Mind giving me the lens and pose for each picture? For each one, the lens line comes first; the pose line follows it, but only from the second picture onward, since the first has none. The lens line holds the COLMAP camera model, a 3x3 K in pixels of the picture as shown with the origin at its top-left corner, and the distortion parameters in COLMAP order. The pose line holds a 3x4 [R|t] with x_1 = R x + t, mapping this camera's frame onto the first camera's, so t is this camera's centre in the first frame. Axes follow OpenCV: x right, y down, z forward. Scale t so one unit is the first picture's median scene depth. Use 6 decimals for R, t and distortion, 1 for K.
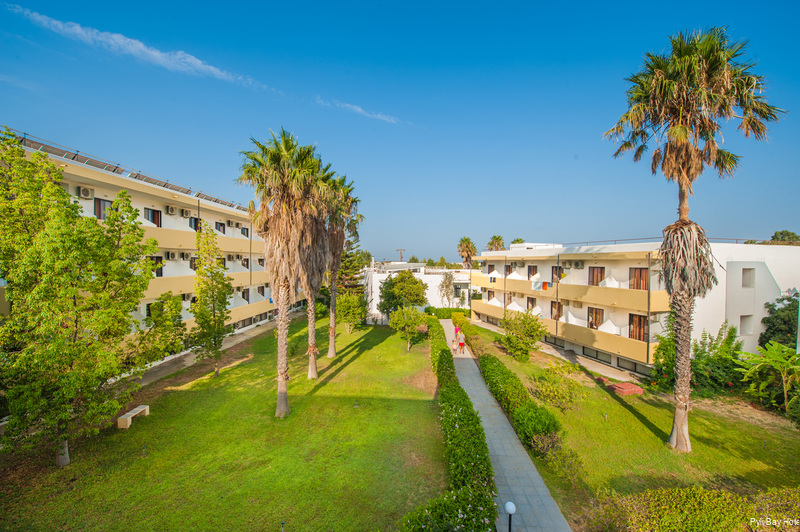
lens RADIAL K [[329.6, 0, 400.0], [0, 329.6, 266.0], [0, 0, 1]] dist [-0.015136, -0.000675]
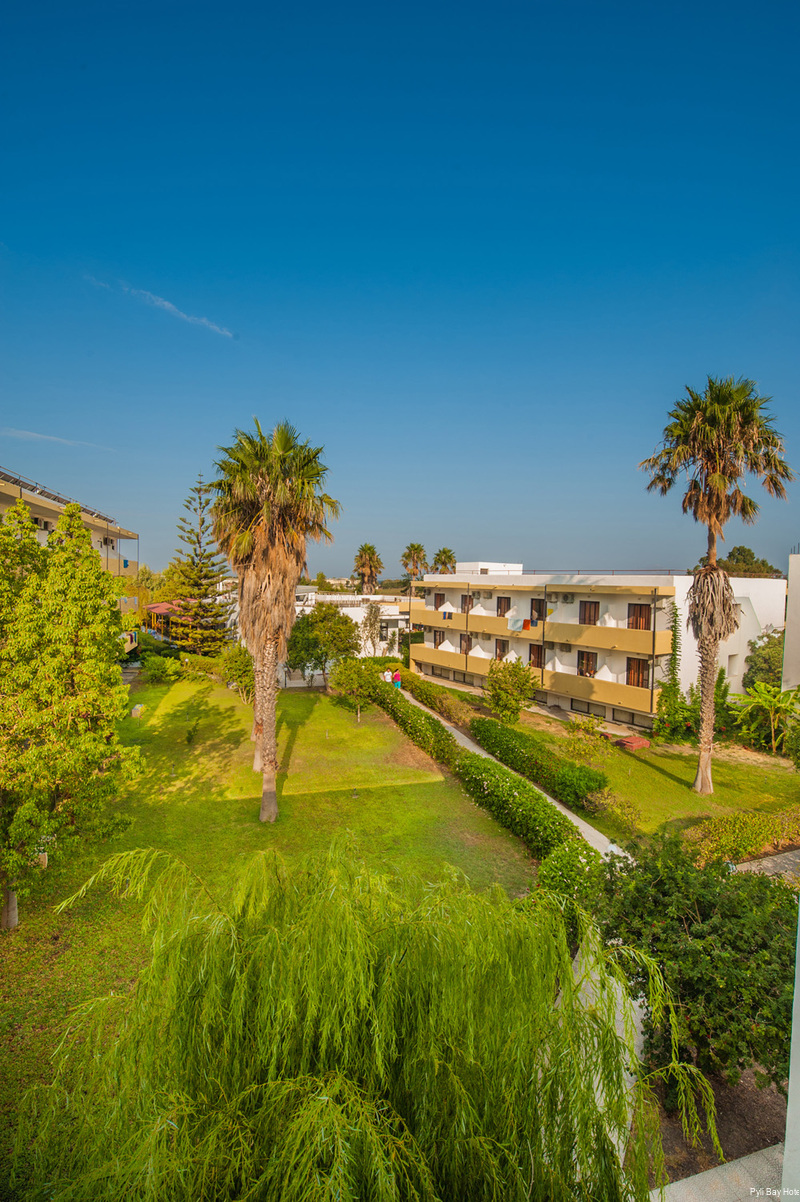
lens RADIAL K [[561.5, 0, 400.0], [0, 561.5, 601.0], [0, 0, 1]] dist [-0.016139, -0.000123]
pose [[0.941001, -0.005211, 0.338362, -0.346430], [-0.006333, 0.999435, 0.033004, -0.045350], [-0.338343, -0.033200, 0.940437, -0.165355]]
